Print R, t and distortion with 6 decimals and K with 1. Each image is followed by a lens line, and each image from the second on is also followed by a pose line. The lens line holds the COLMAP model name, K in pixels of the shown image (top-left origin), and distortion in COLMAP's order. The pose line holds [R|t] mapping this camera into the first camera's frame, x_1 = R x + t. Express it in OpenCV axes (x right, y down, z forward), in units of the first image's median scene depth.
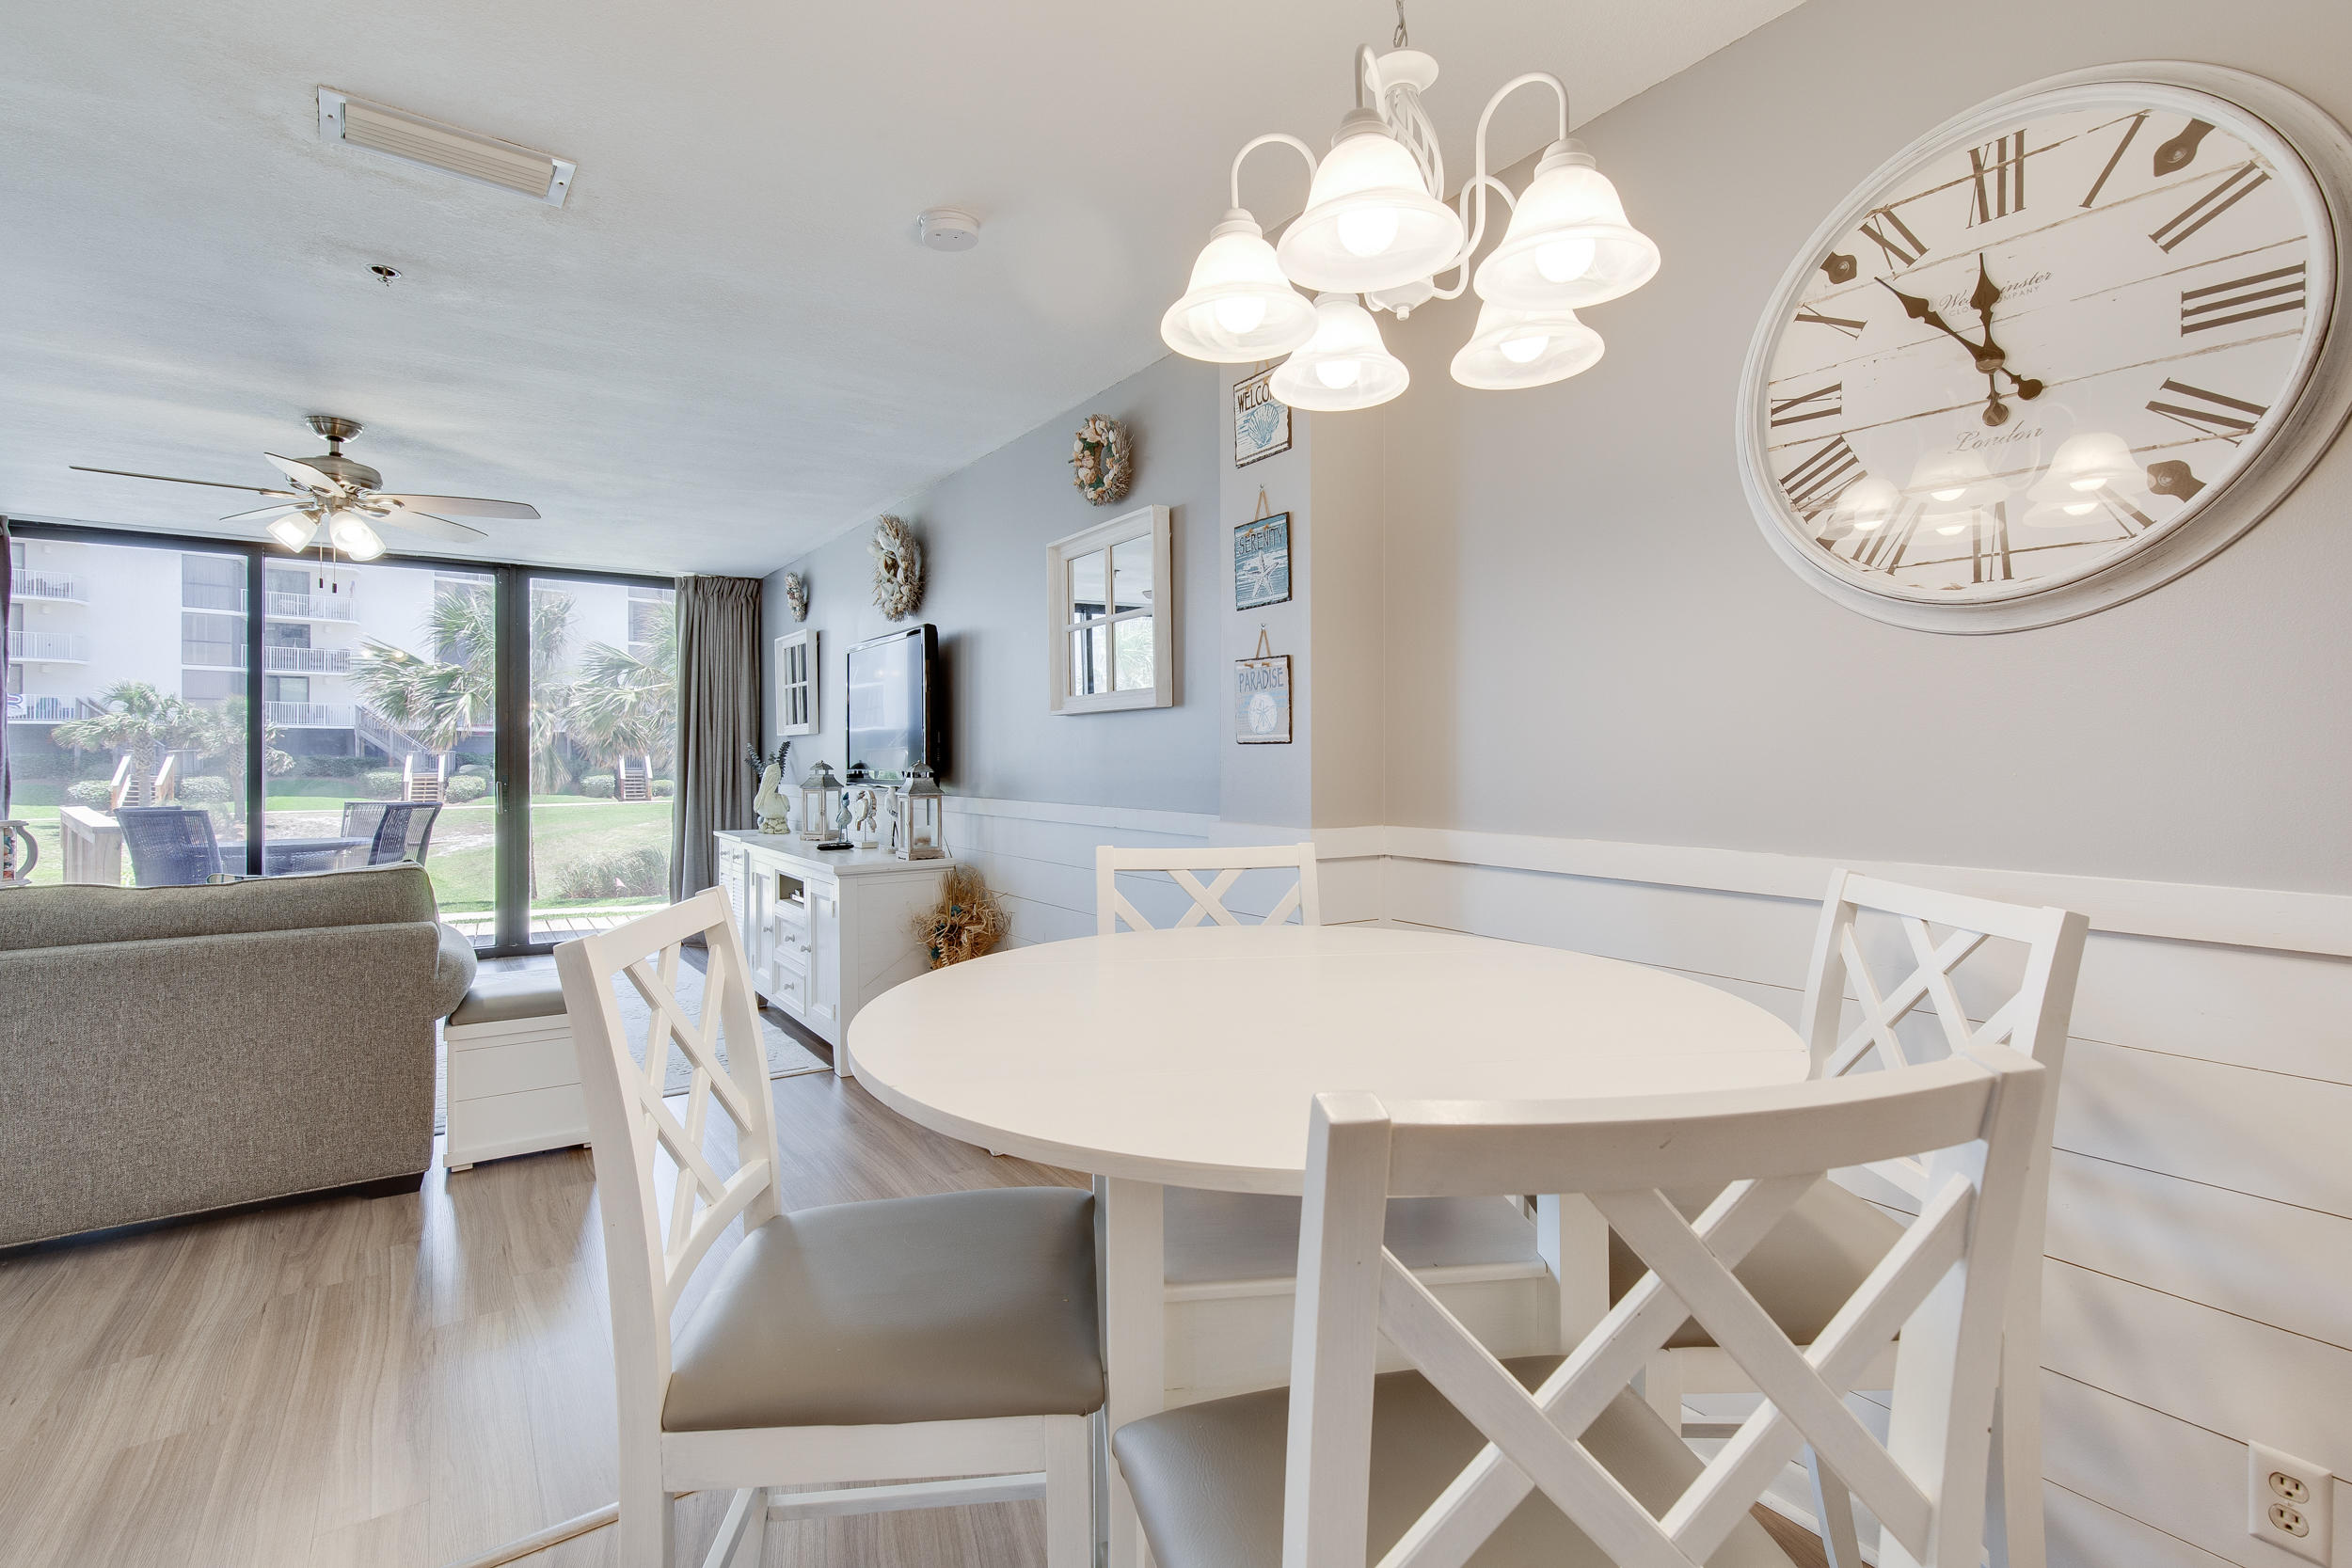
lens RADIAL K [[1079.1, 0, 1191.1], [0, 1079.1, 750.7], [0, 0, 1]] dist [0.011200, 0.000390]
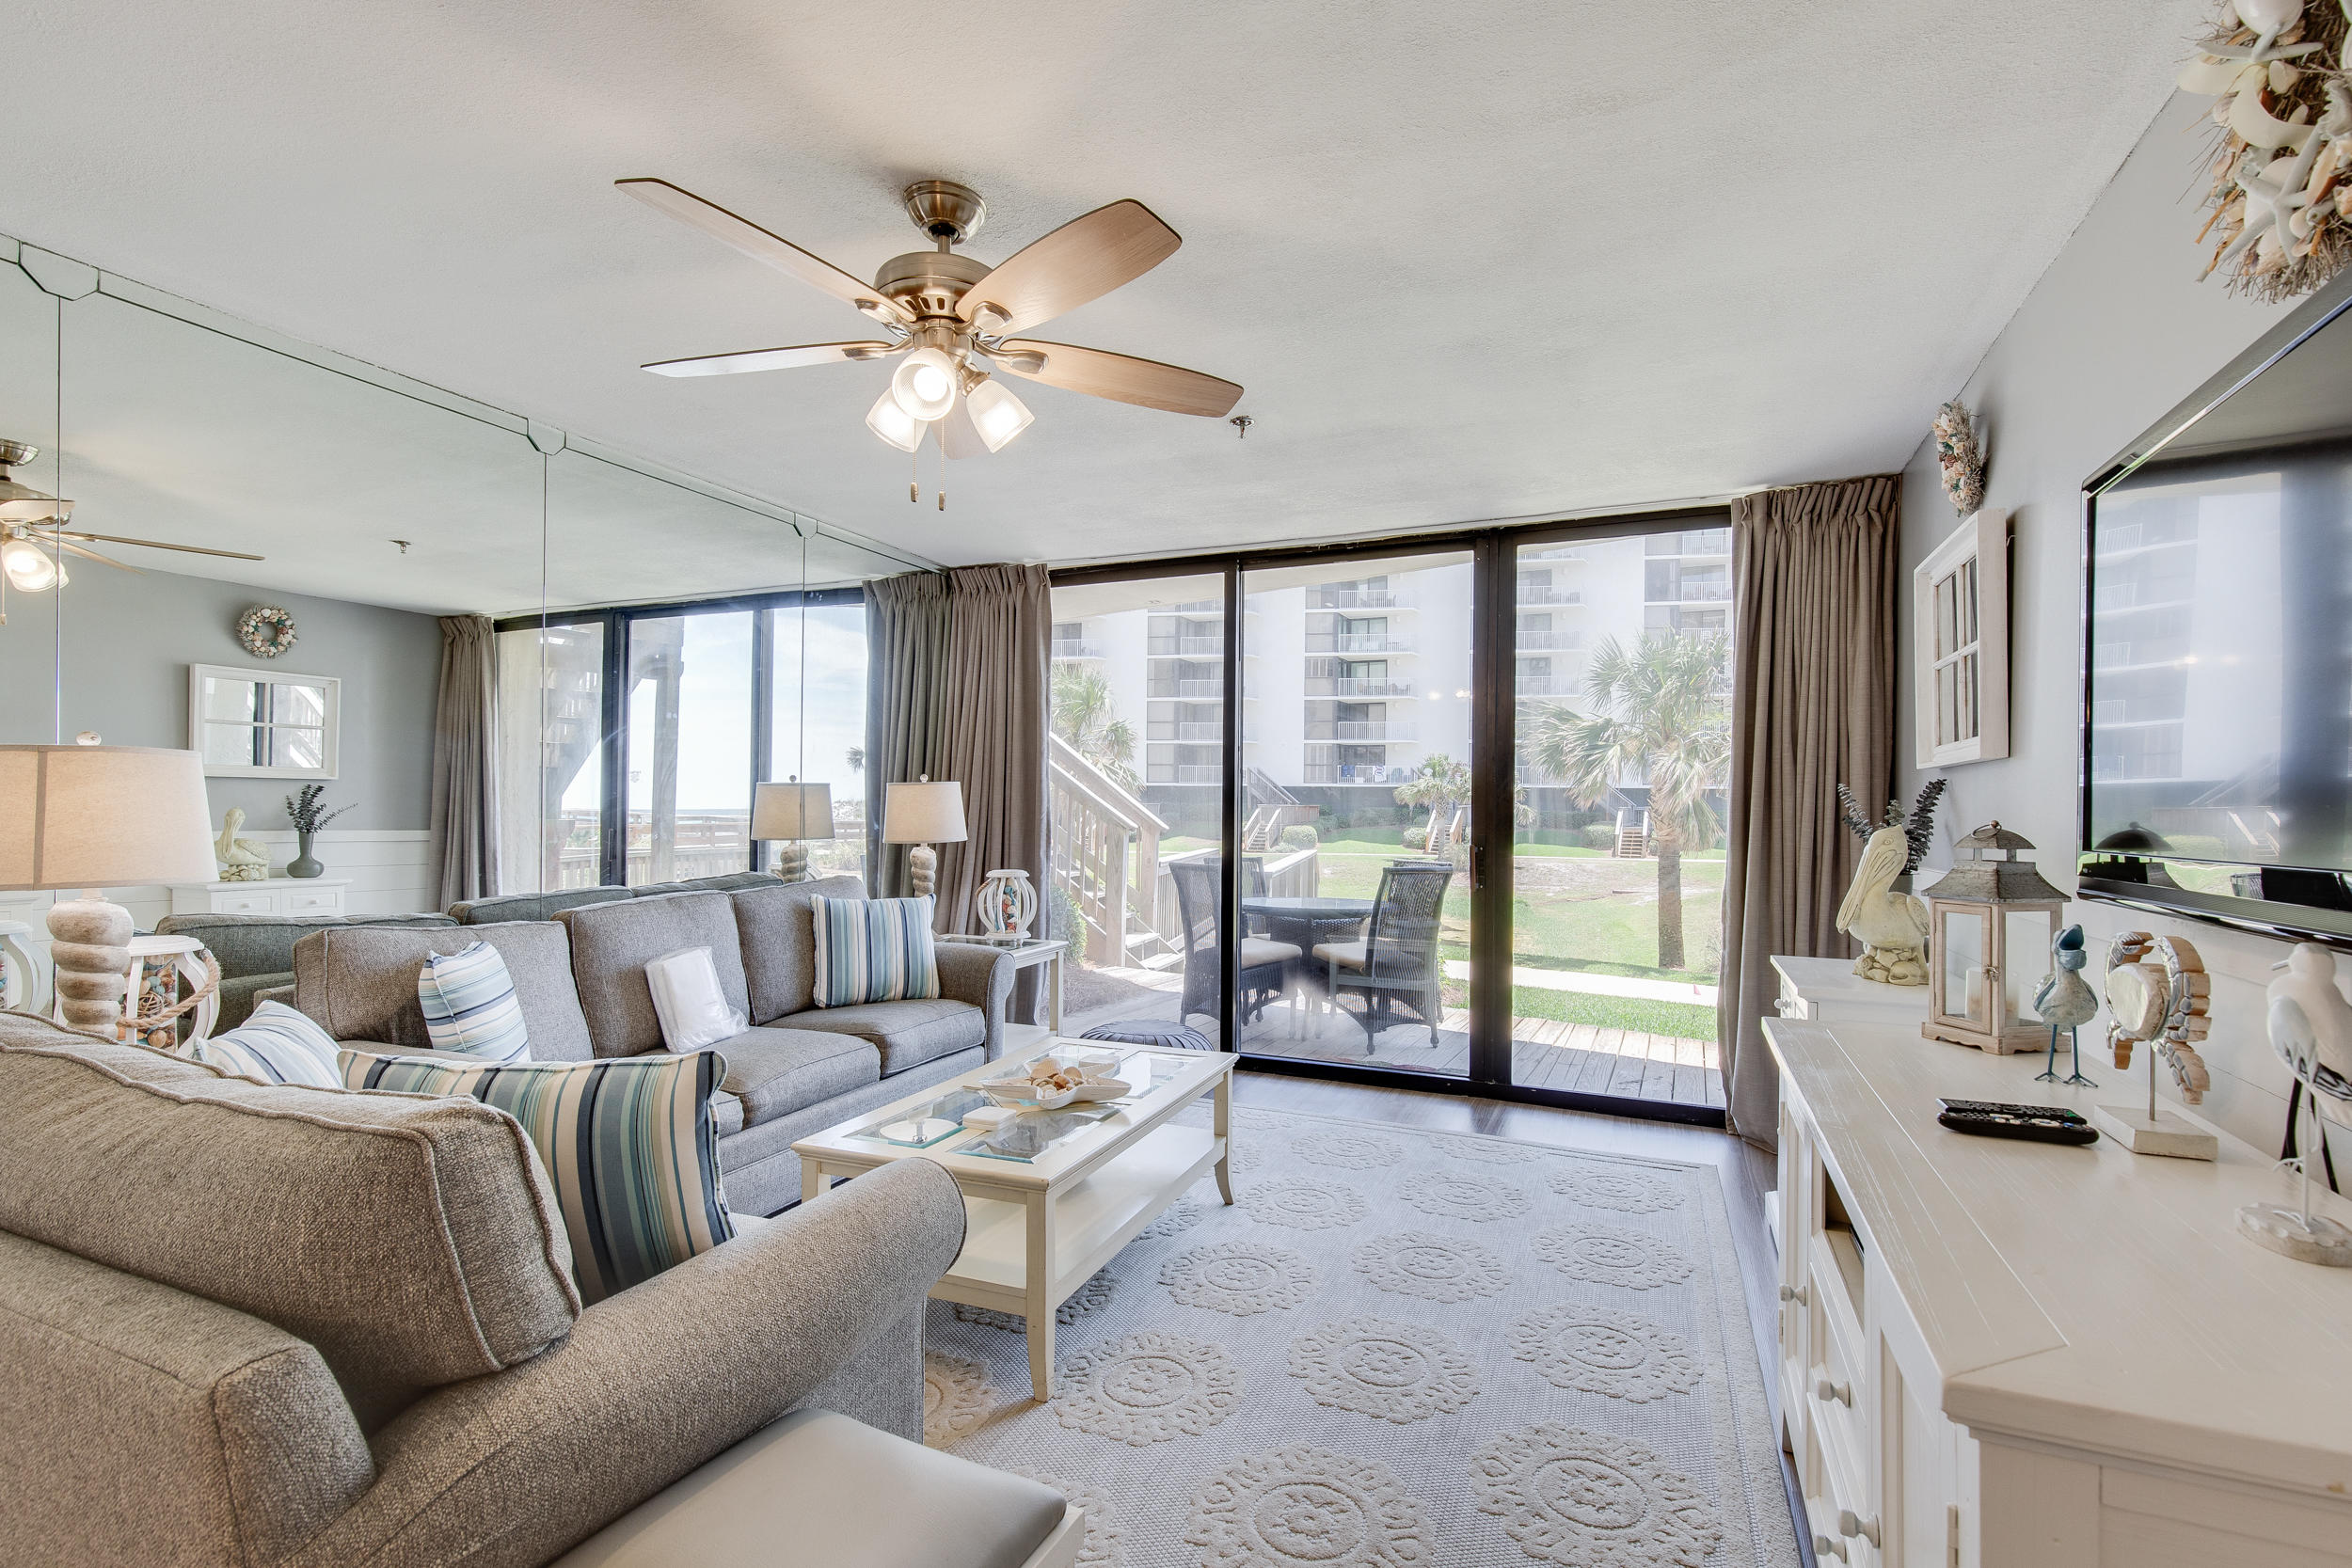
lens RADIAL K [[1079.1, 0, 1193.6], [0, 1079.1, 807.9], [0, 0, 1]] dist [0.011200, 0.000390]
pose [[0.528068, 0.002800, -0.849198, -0.146281], [-0.001924, 0.999996, 0.002101, 0.003593], [0.849200, 0.000524, 0.528071, 0.483807]]
